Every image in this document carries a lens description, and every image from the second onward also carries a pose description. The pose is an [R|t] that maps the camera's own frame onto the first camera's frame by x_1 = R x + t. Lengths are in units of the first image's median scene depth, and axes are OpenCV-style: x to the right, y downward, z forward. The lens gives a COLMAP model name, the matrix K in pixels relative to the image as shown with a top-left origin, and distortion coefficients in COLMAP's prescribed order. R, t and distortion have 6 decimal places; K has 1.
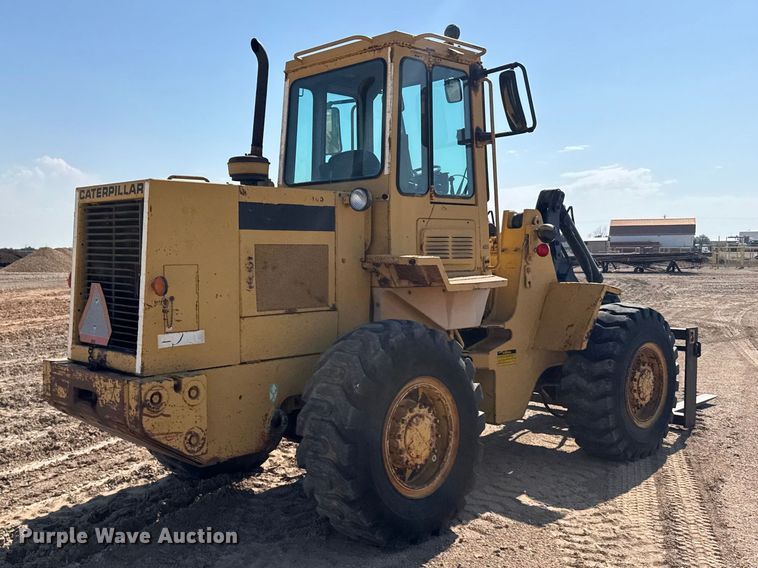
lens RADIAL K [[789.0, 0, 303.6], [0, 789.0, 287.6], [0, 0, 1]] dist [0.084011, -0.019407]
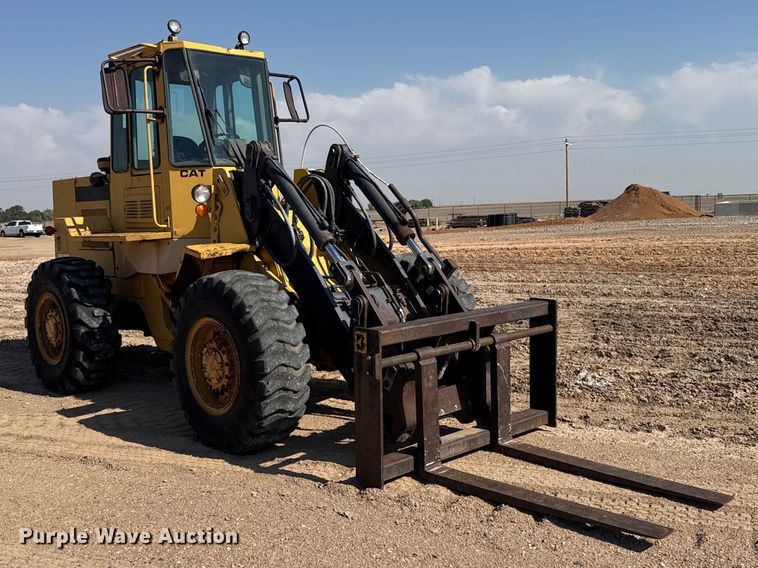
lens RADIAL K [[797.0, 0, 379.0], [0, 797.0, 284.0], [0, 0, 1]] dist [0.234696, -0.597104]
pose [[0.022556, 0.102299, -0.994498, 1.774884], [-0.008854, 0.994732, 0.102122, -0.079765], [0.999706, 0.006502, 0.023343, 1.588581]]
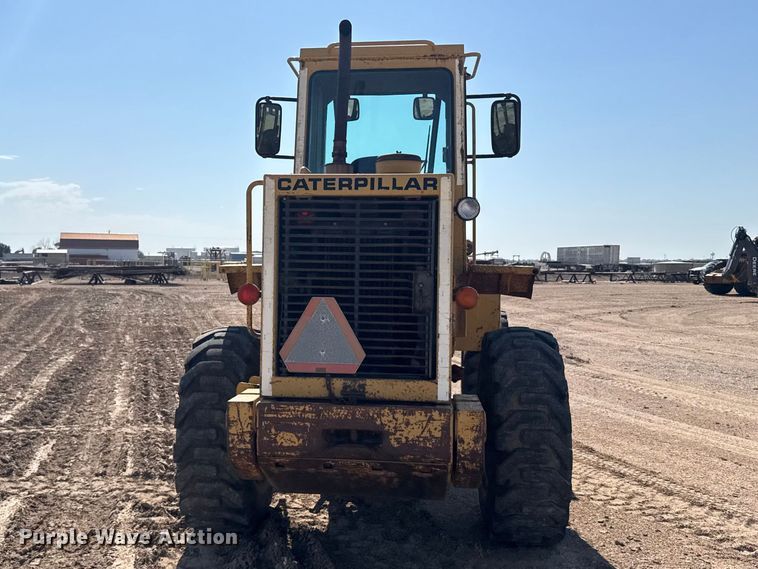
lens RADIAL K [[784.5, 0, 337.0], [0, 784.5, 307.5], [0, 0, 1]] dist [0.080317, -0.008685]
pose [[0.744497, -0.026028, 0.667118, -0.751391], [0.019308, 0.999661, 0.017455, -0.008407], [-0.667346, -0.000114, 0.744747, 0.388243]]
